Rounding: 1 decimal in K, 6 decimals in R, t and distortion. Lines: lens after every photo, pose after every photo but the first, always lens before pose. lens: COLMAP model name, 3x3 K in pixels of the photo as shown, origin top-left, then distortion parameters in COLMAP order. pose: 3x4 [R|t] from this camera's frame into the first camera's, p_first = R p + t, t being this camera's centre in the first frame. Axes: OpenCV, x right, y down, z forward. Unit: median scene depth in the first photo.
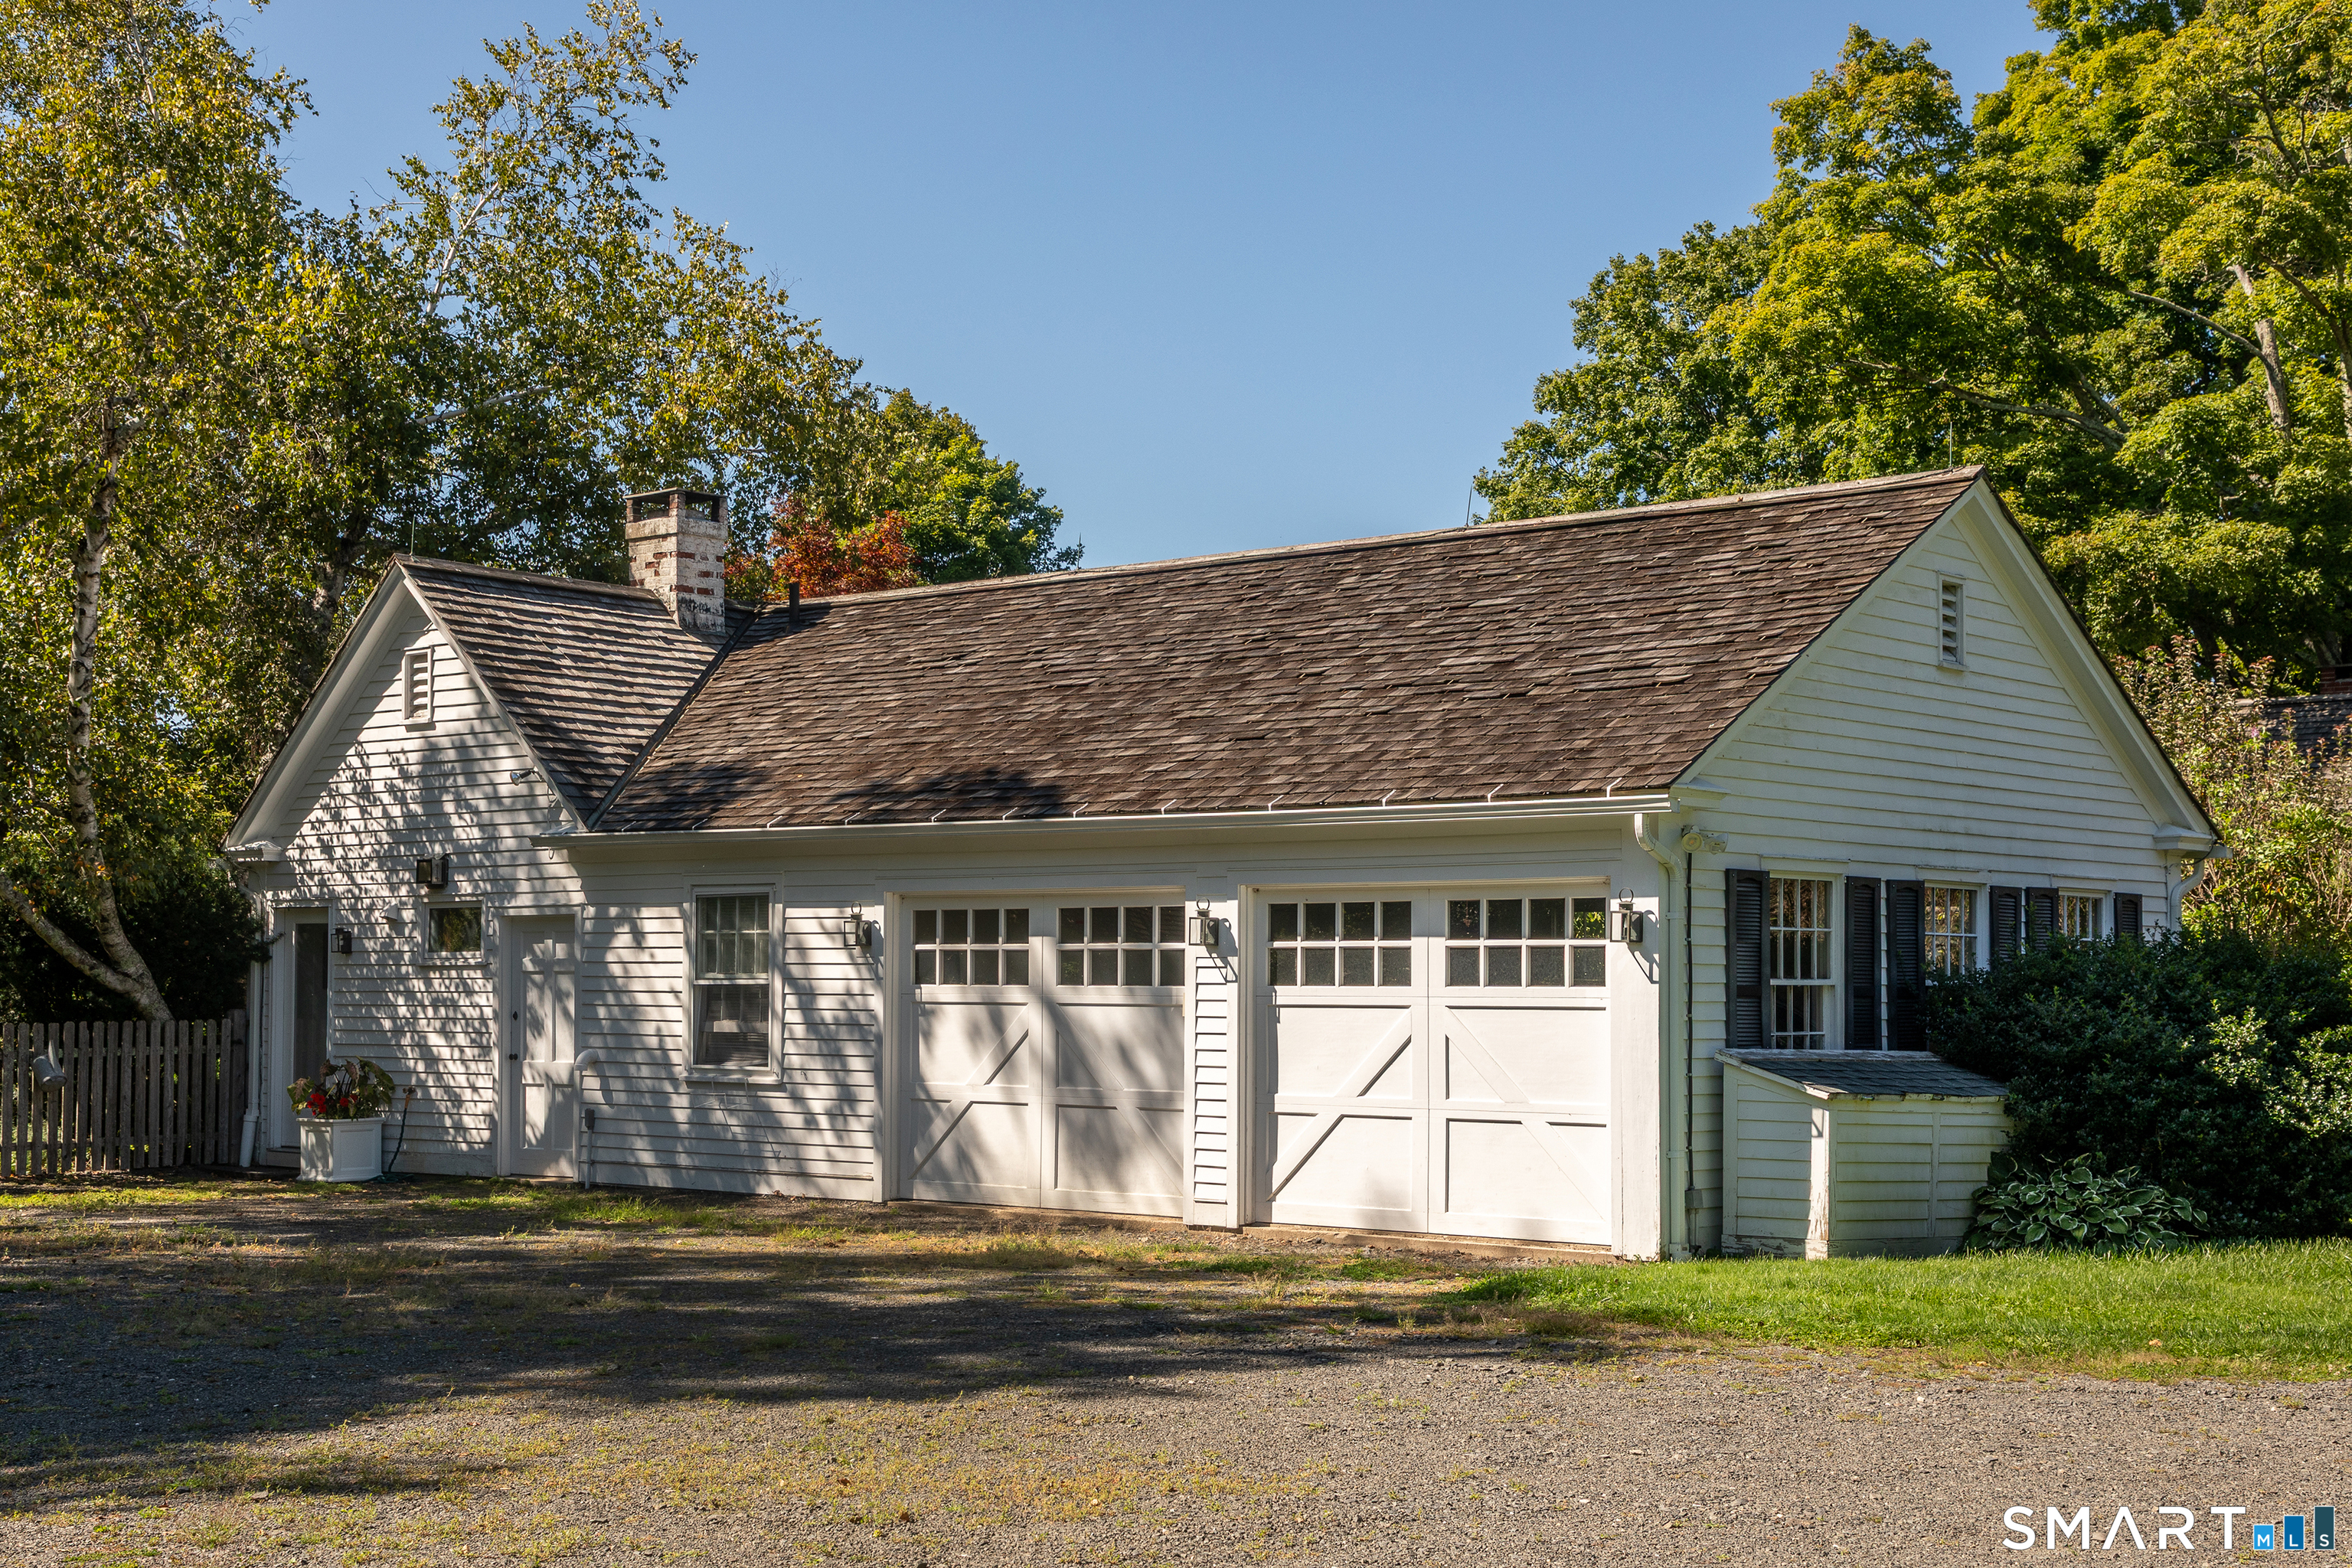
lens RADIAL K [[2985.3, 0, 1175.9], [0, 2985.3, 861.5], [0, 0, 1]] dist [0.042778, 0.043410]
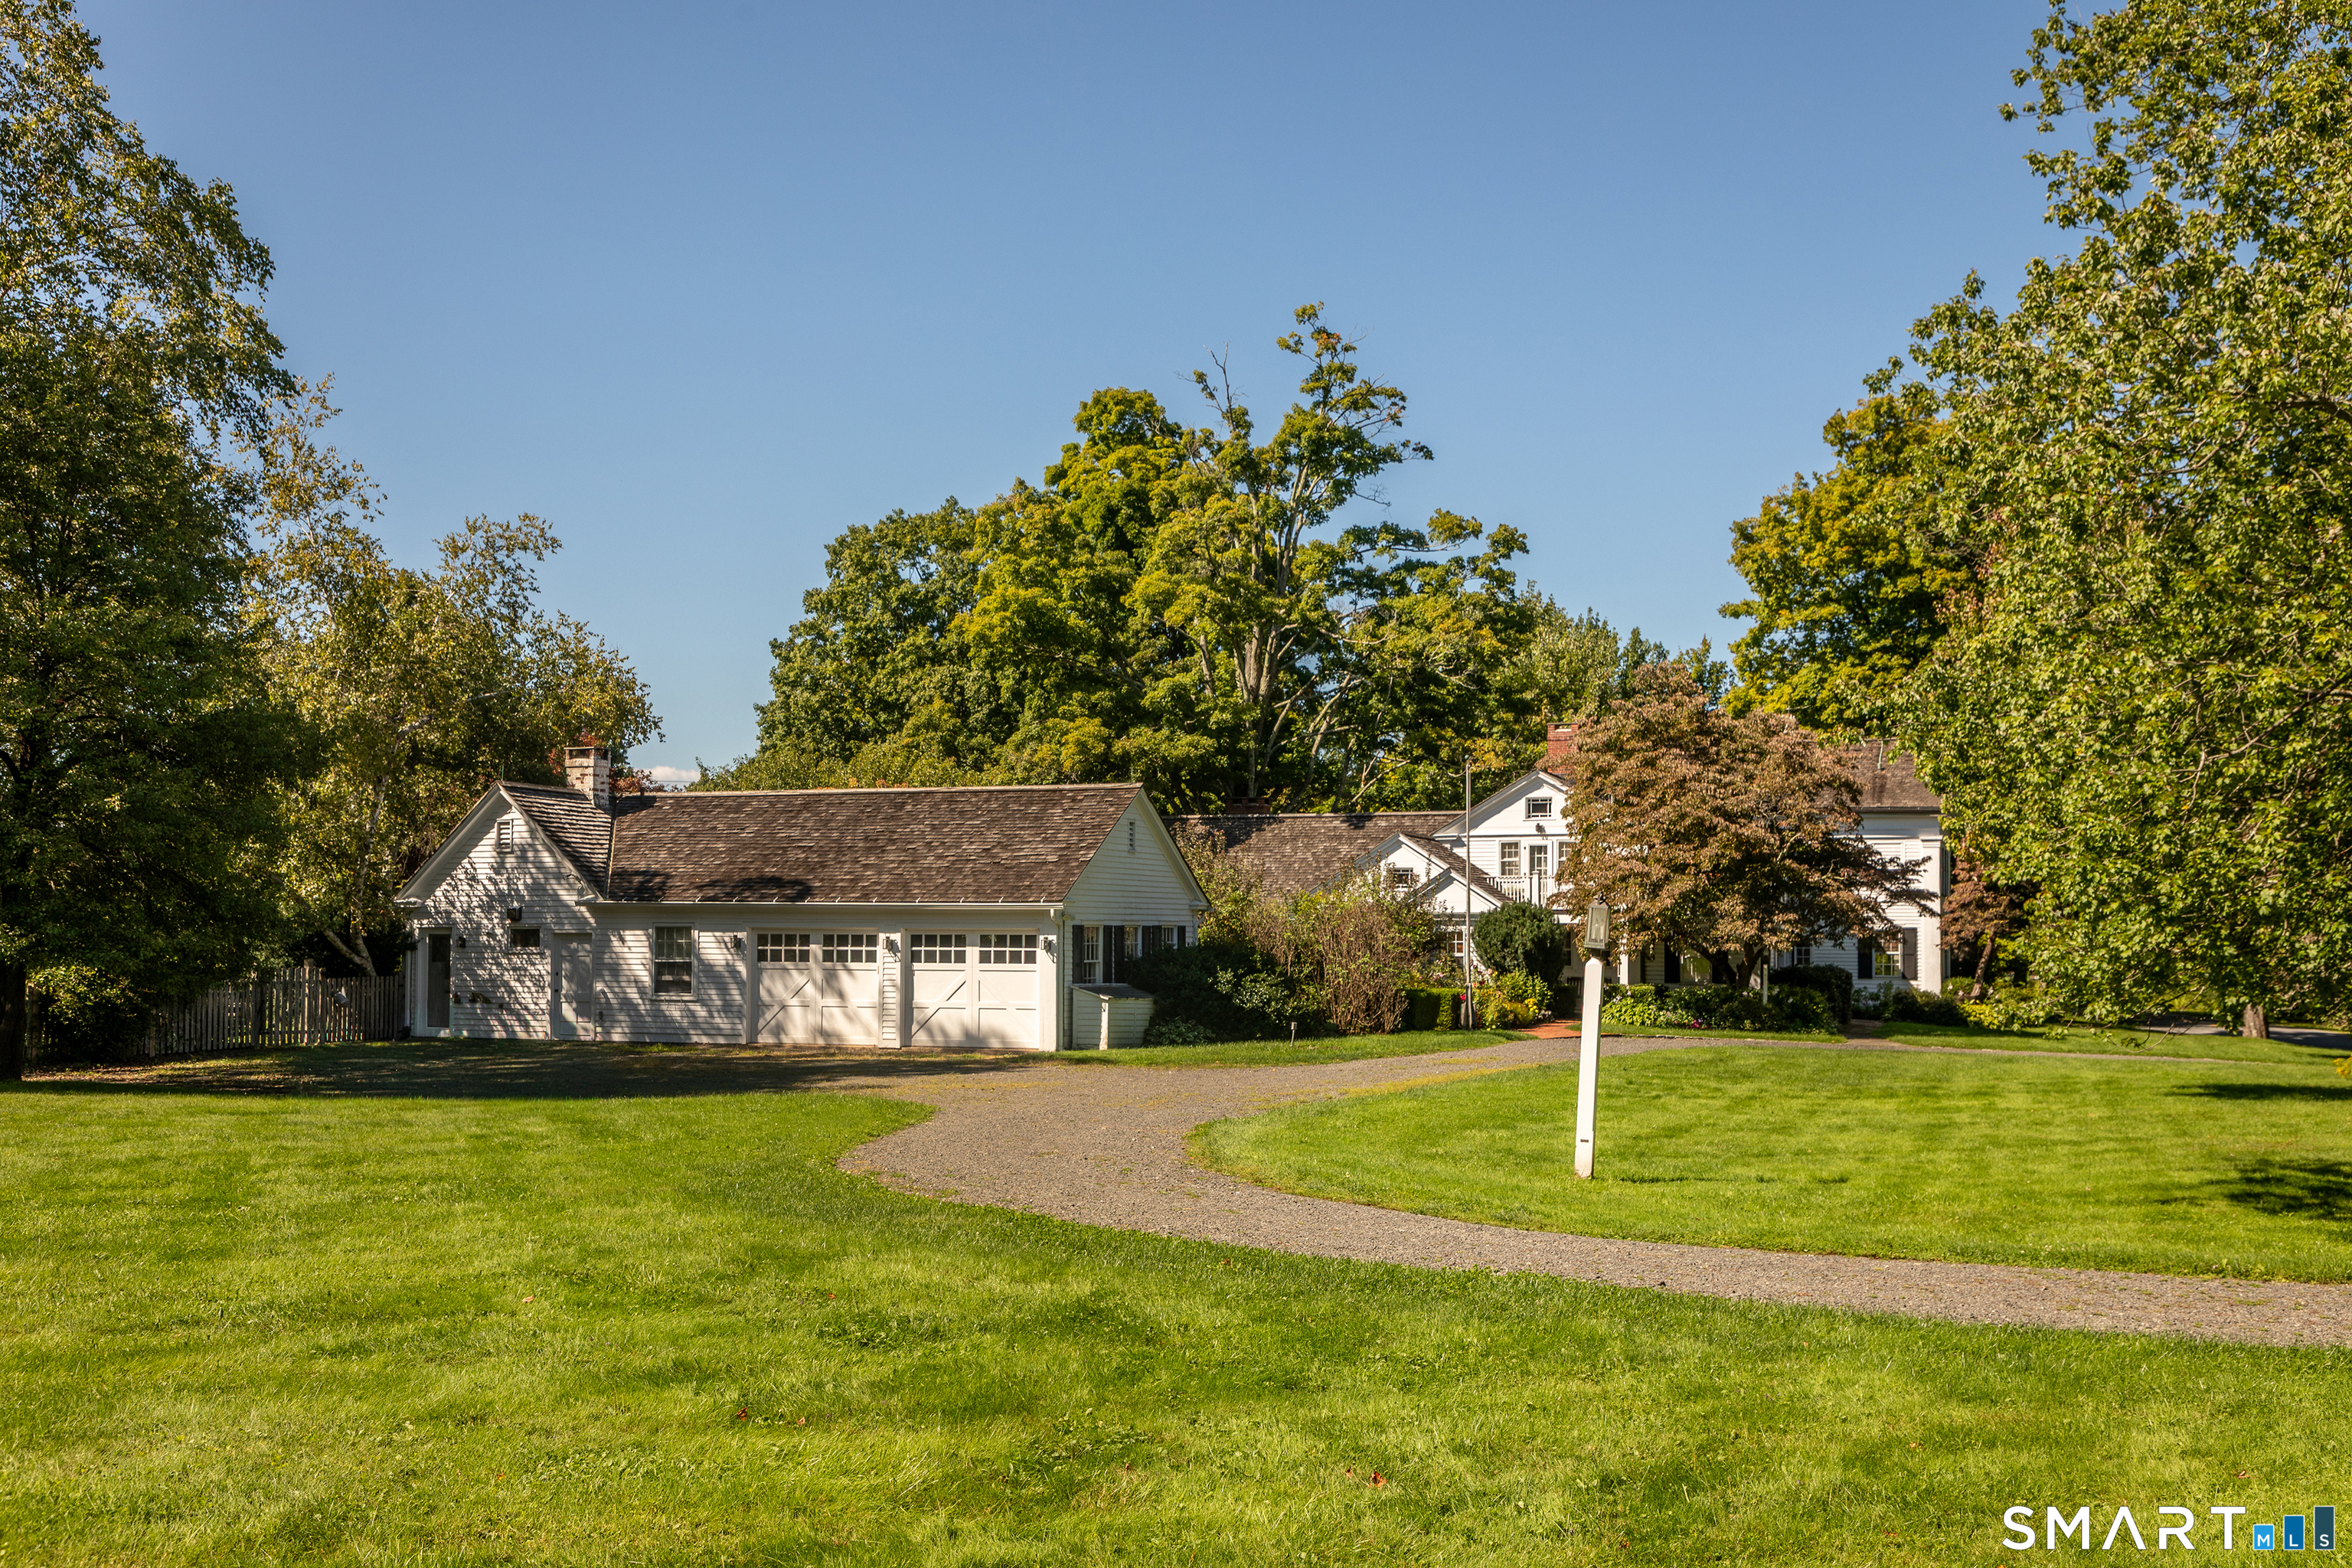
lens RADIAL K [[2381.7, 0, 1176.0], [0, 2381.7, 784.0], [0, 0, 1]] dist [0.046122, 0.000307]
pose [[0.935318, 0.020256, 0.353229, -0.432804], [-0.014584, 0.999719, -0.018711, -0.072697], [-0.353508, 0.012349, 0.935350, -0.984582]]
